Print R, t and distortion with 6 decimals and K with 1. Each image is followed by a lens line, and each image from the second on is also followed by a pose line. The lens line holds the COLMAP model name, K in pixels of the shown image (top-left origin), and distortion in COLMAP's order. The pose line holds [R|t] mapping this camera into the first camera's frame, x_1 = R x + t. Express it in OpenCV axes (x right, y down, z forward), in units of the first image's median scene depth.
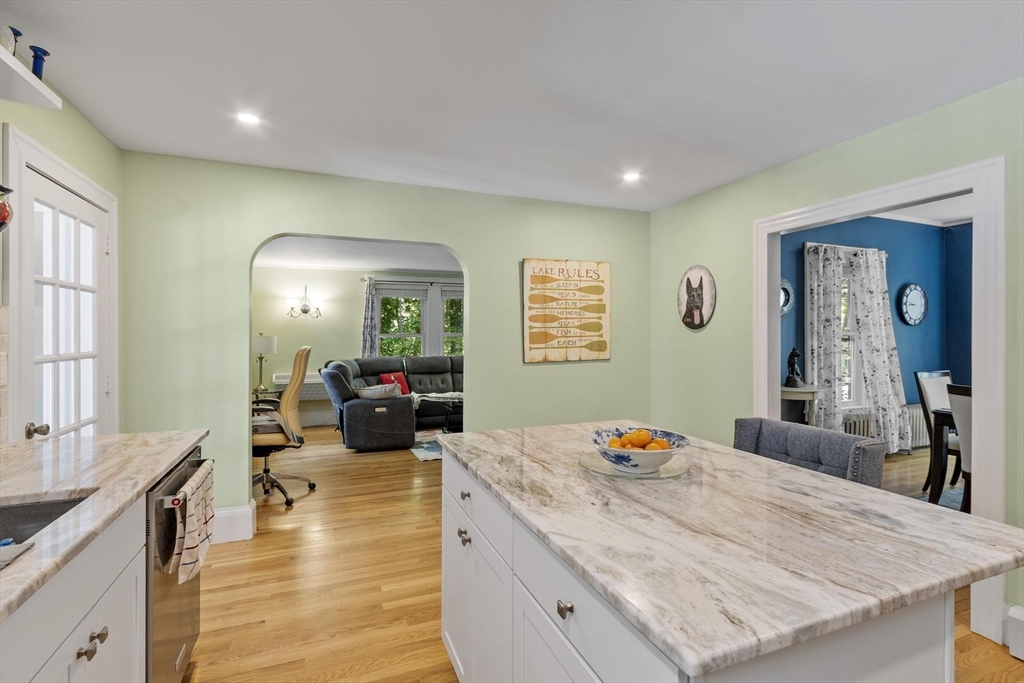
lens RADIAL K [[476.7, 0, 480.6], [0, 476.7, 336.8], [0, 0, 1]] dist [-0.002591, -0.000257]
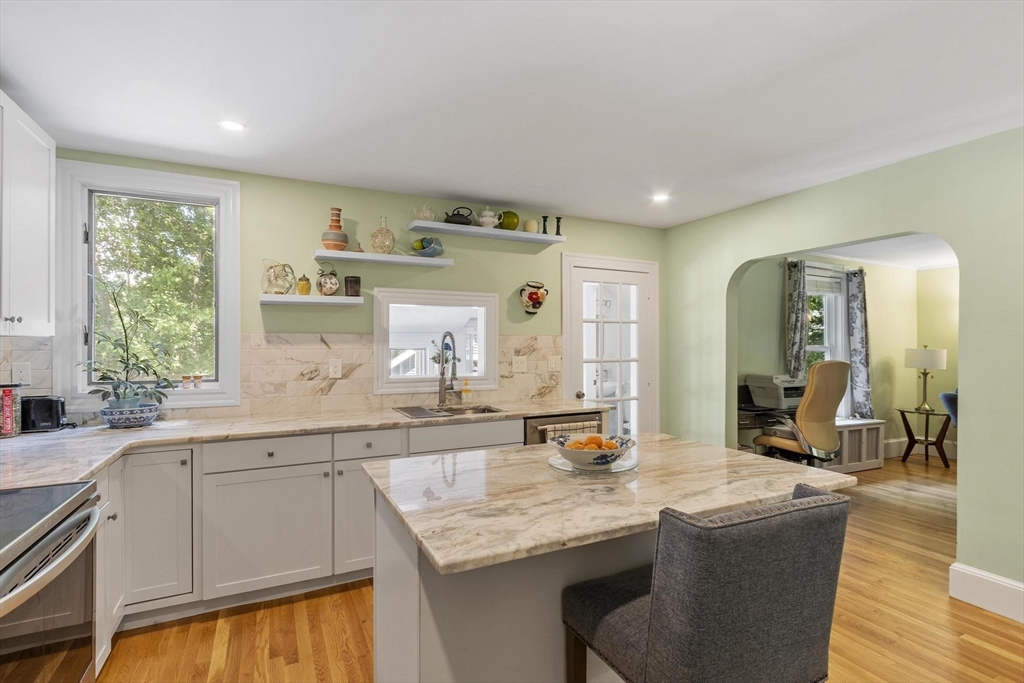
lens RADIAL K [[476.7, 0, 515.8], [0, 476.7, 345.4], [0, 0, 1]] dist [-0.002591, -0.000257]
pose [[0.106843, 0.001290, -0.994275, 1.604975], [-0.004104, 0.999991, 0.000856, -0.024754], [0.994267, 0.003989, 0.106847, 0.750555]]
